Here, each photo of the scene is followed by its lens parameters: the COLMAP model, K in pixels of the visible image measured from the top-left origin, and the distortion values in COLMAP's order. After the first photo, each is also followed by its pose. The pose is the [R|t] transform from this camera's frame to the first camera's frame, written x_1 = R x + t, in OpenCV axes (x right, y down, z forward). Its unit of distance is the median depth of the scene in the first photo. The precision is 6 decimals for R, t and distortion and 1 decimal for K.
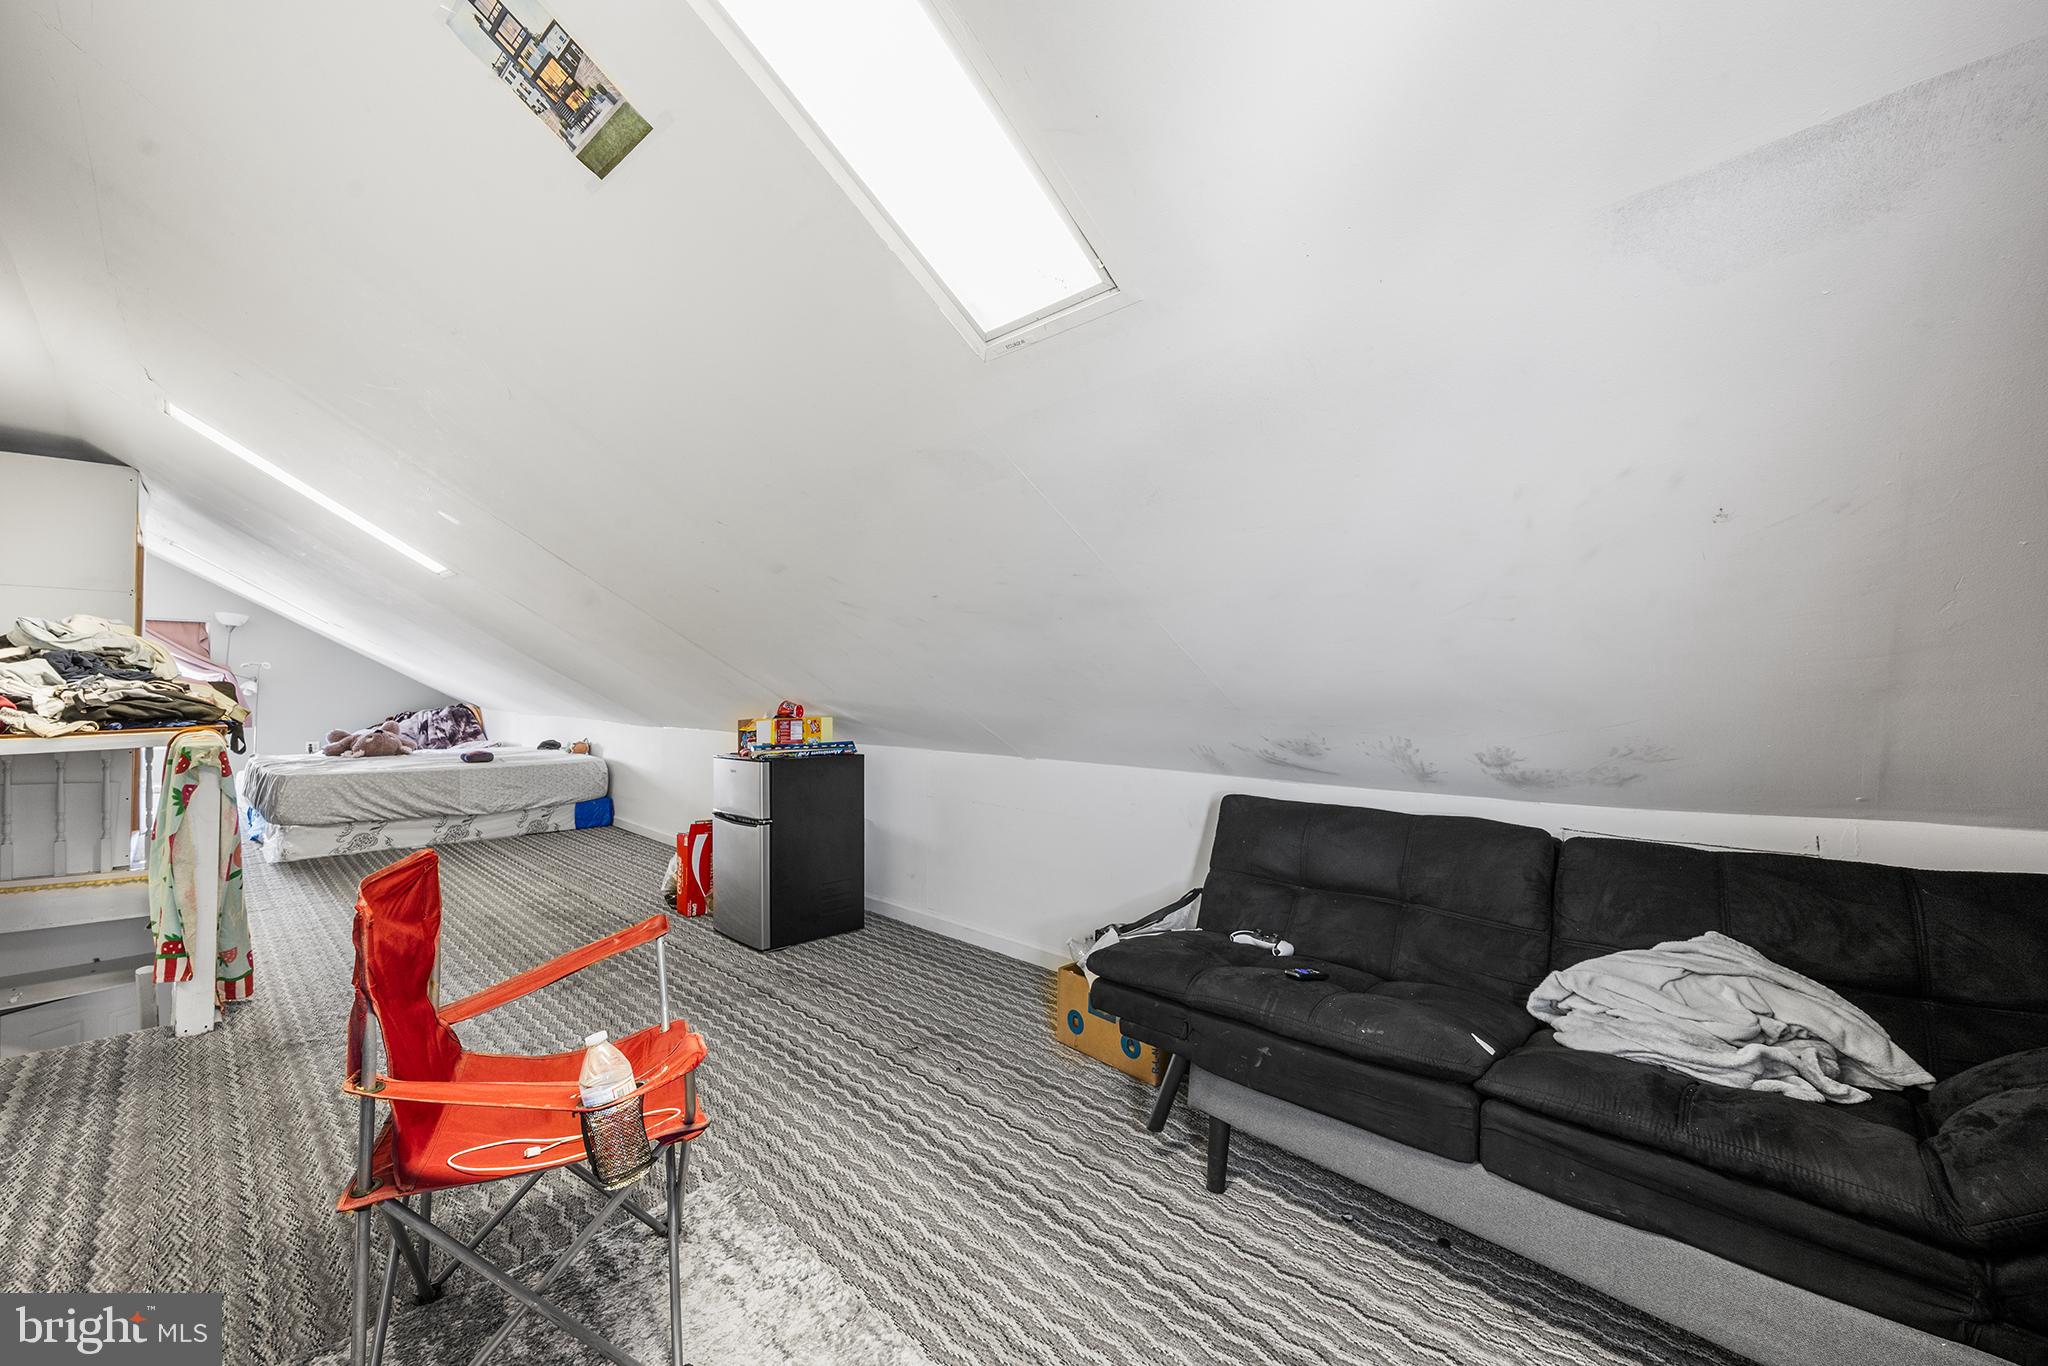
lens RADIAL K [[825.8, 0, 1020.4], [0, 825.8, 685.5], [0, 0, 1]] dist [-0.000075, -0.000052]
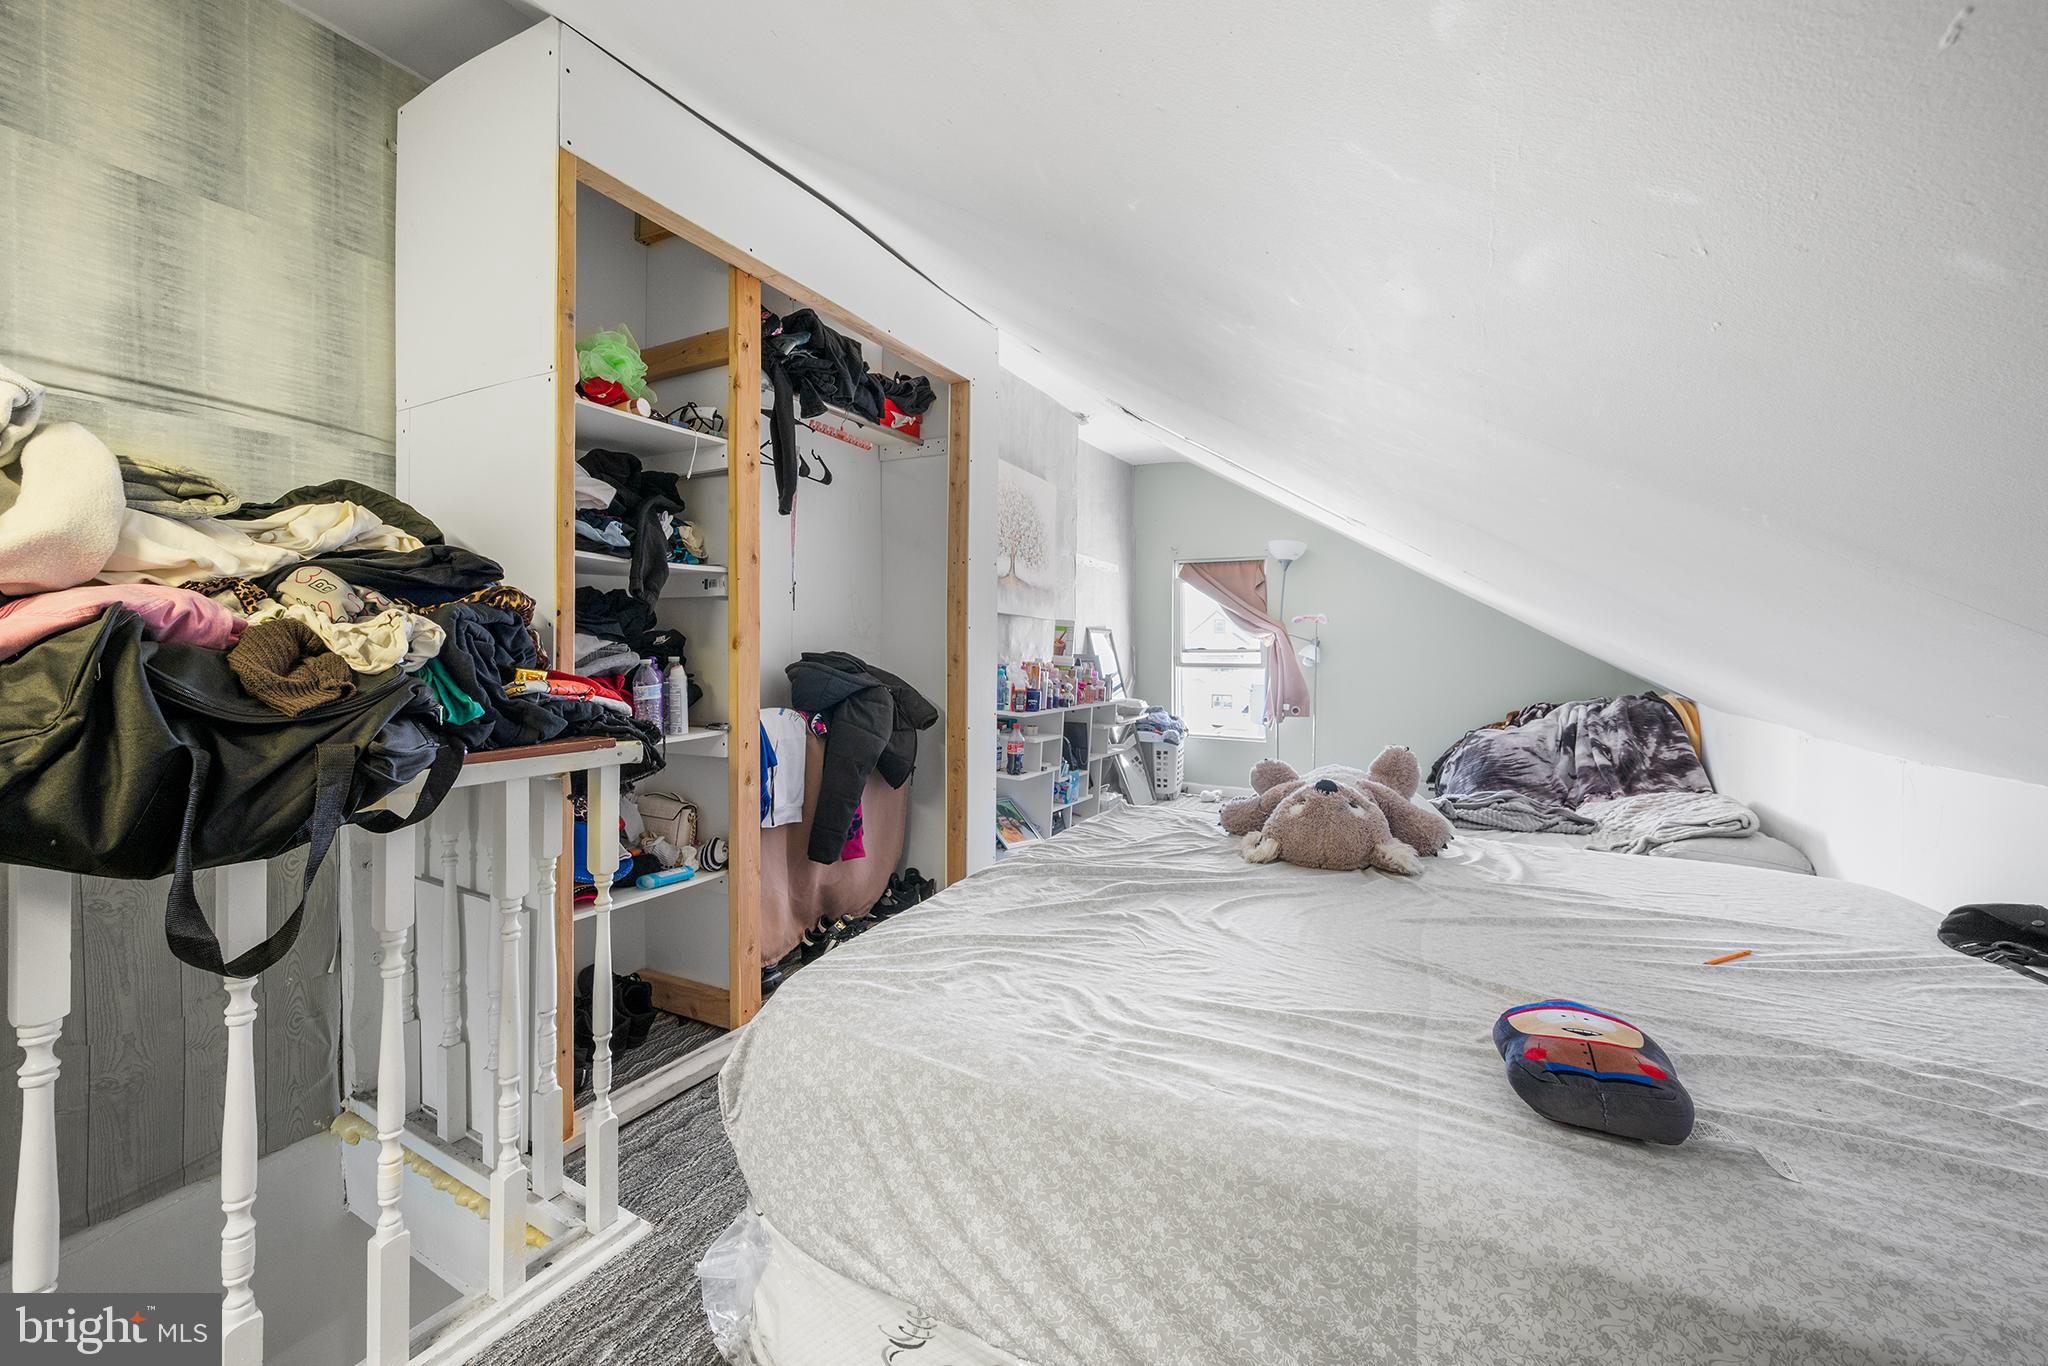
lens RADIAL K [[825.8, 0, 1018.0], [0, 825.8, 672.7], [0, 0, 1]] dist [-0.000075, -0.000052]
pose [[0.276553, 0.017761, -0.960835, -0.357958], [0.000682, 0.999825, 0.018678, 0.003540], [0.960999, -0.005821, 0.276492, 0.569932]]
